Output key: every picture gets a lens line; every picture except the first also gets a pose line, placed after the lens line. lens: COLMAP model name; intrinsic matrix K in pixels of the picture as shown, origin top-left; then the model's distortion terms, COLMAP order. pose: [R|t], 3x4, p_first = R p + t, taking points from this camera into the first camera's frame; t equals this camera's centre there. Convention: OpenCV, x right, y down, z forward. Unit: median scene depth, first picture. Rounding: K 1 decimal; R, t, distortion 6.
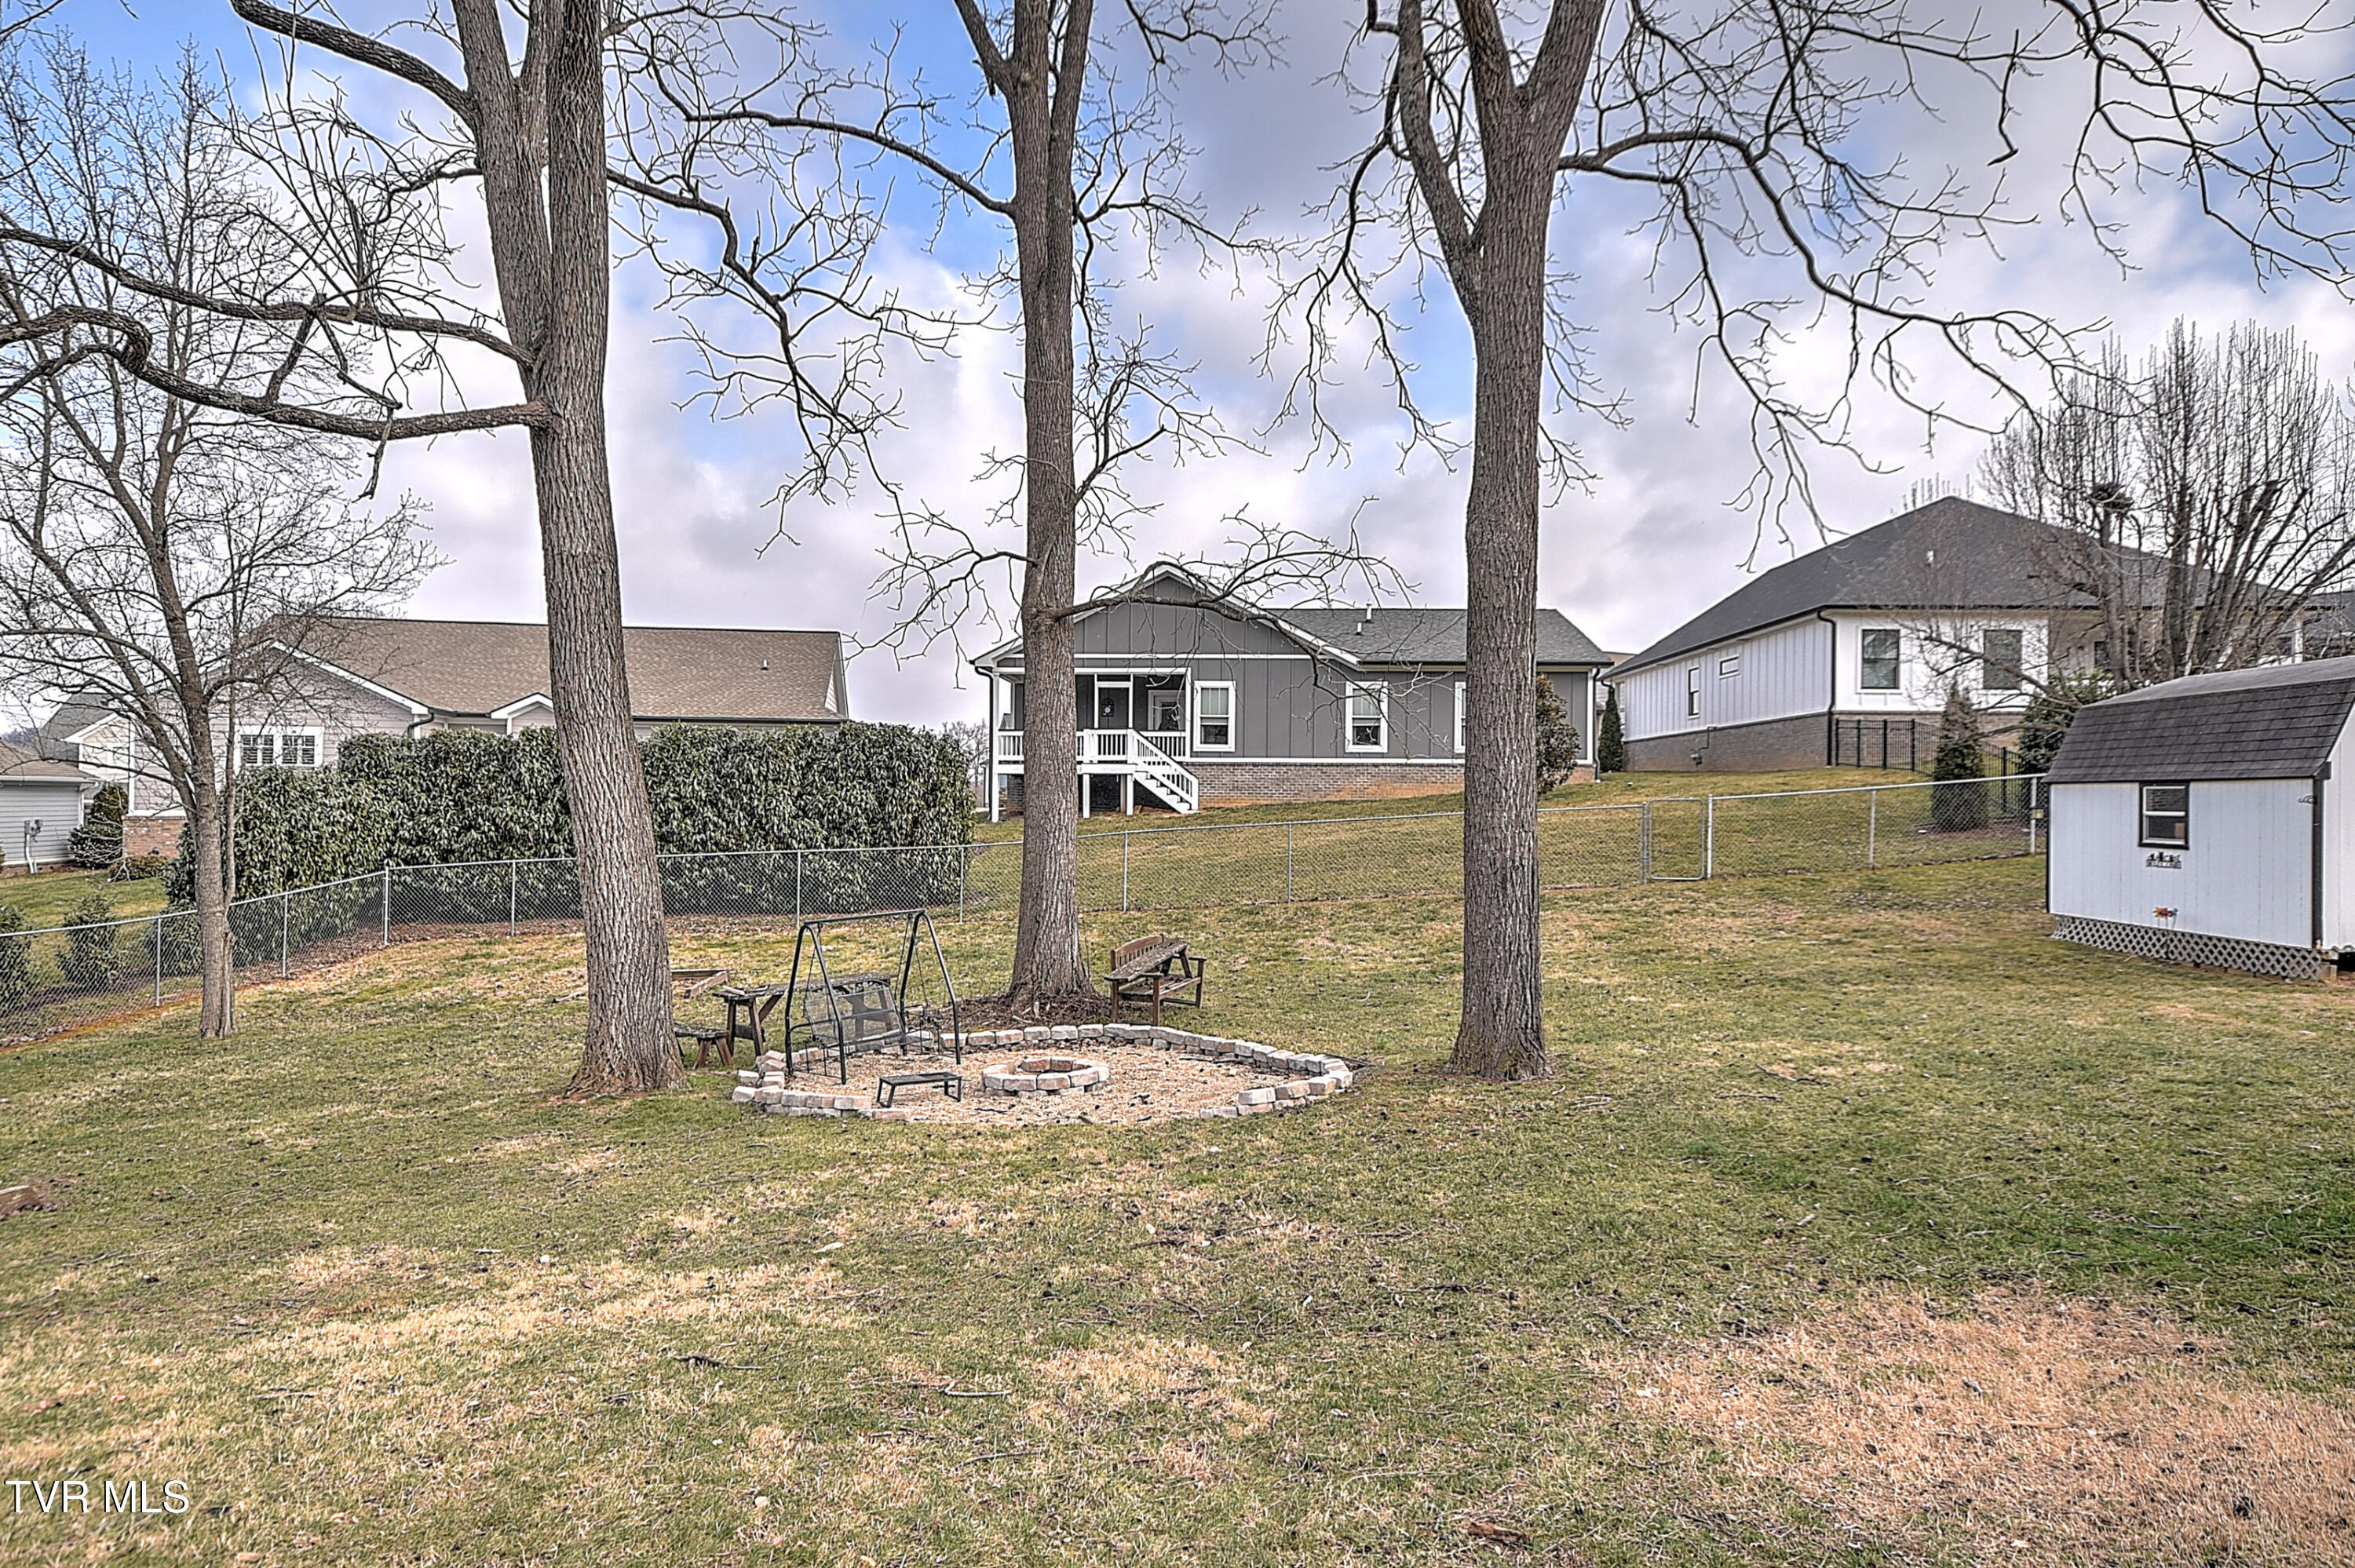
lens RADIAL K [[1426.0, 0, 1185.2], [0, 1426.0, 789.7], [0, 0, 1]] dist [0.019213, 0.019083]
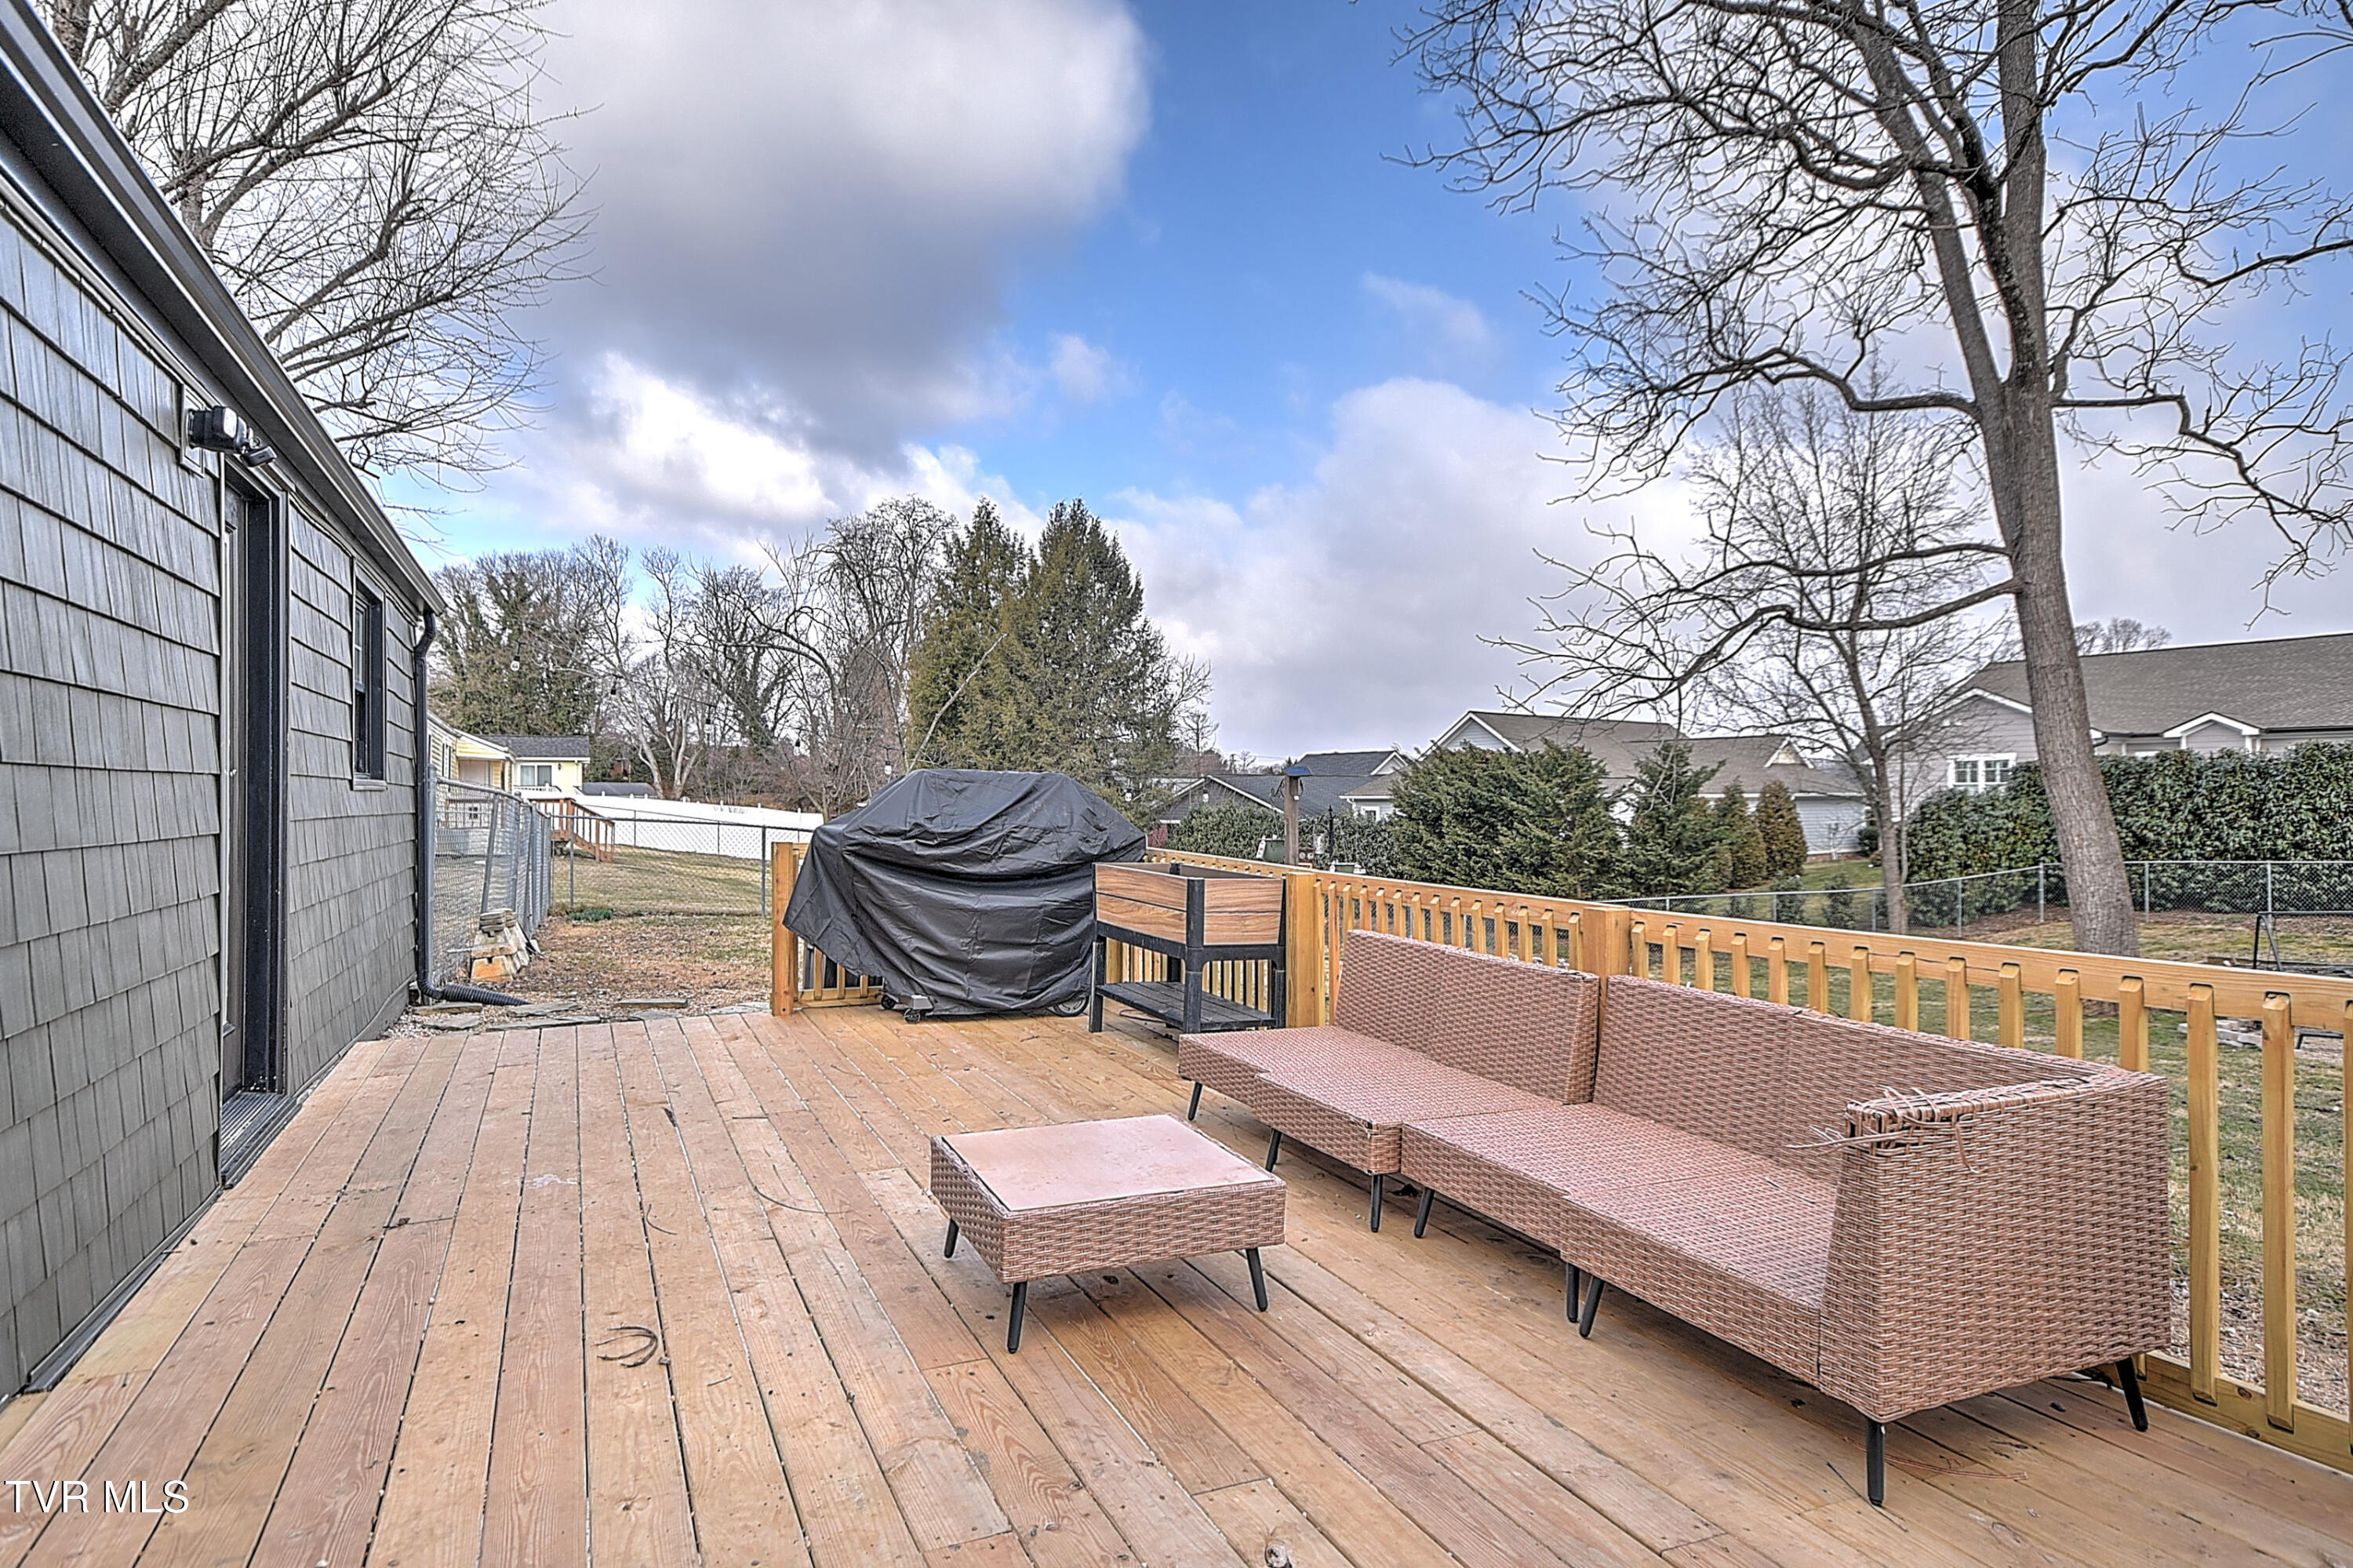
lens RADIAL K [[1304.2, 0, 1177.0], [0, 1304.2, 783.8], [0, 0, 1]] dist [0.024886, 0.004150]
pose [[0.405195, -0.022872, -0.913944, 0.223628], [0.016702, 0.999705, -0.017613, -0.010125], [0.914078, -0.008128, 0.405457, -0.204545]]
